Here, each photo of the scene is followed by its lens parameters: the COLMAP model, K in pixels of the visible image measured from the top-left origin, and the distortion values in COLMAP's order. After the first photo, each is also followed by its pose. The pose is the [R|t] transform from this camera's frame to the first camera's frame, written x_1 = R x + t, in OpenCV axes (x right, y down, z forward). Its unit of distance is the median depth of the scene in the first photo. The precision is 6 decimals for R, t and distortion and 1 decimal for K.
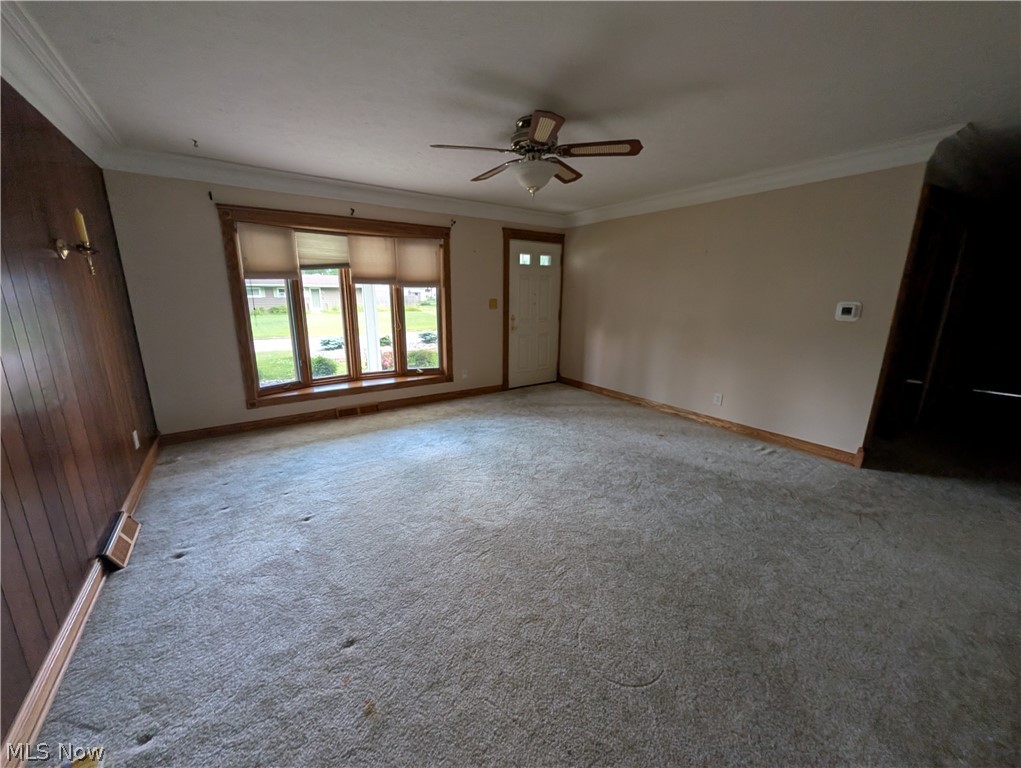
lens RADIAL K [[392.7, 0, 510.4], [0, 392.7, 384.5], [0, 0, 1]] dist [0.003049, 0.000278]
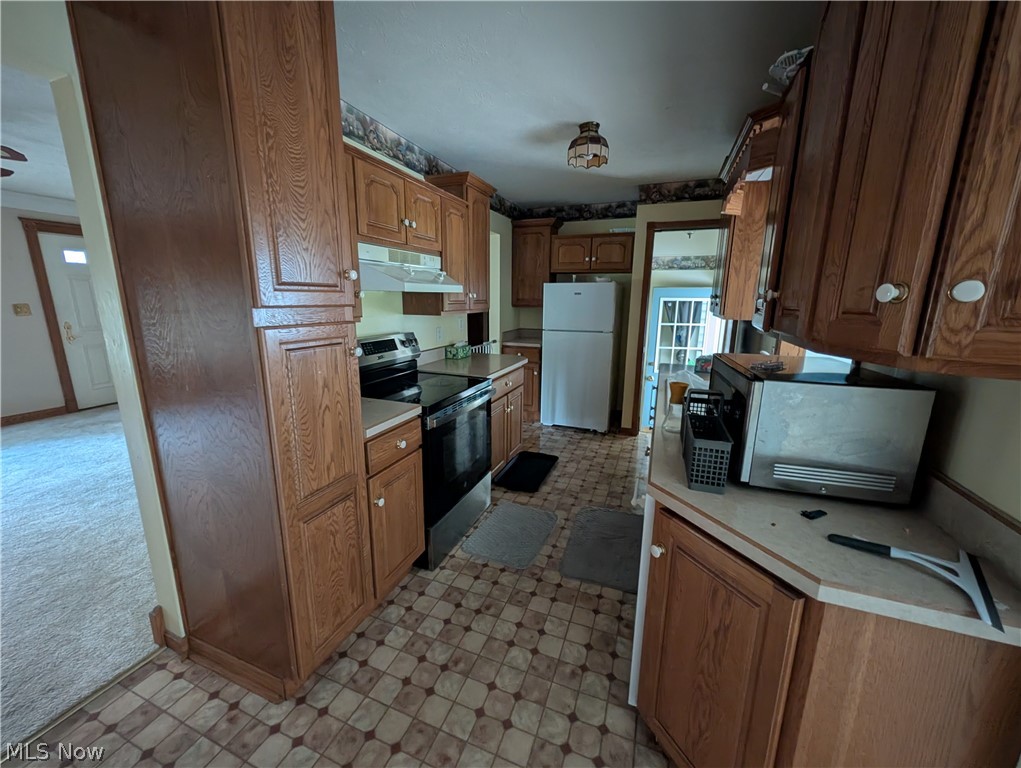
lens RADIAL K [[392.7, 0, 509.4], [0, 392.7, 380.9], [0, 0, 1]] dist [0.003049, 0.000278]
pose [[0.829994, -0.114533, 0.545886, 0.428649], [0.123818, 0.992105, 0.019894, 0.065330], [-0.543855, 0.051078, 0.837623, -0.299360]]
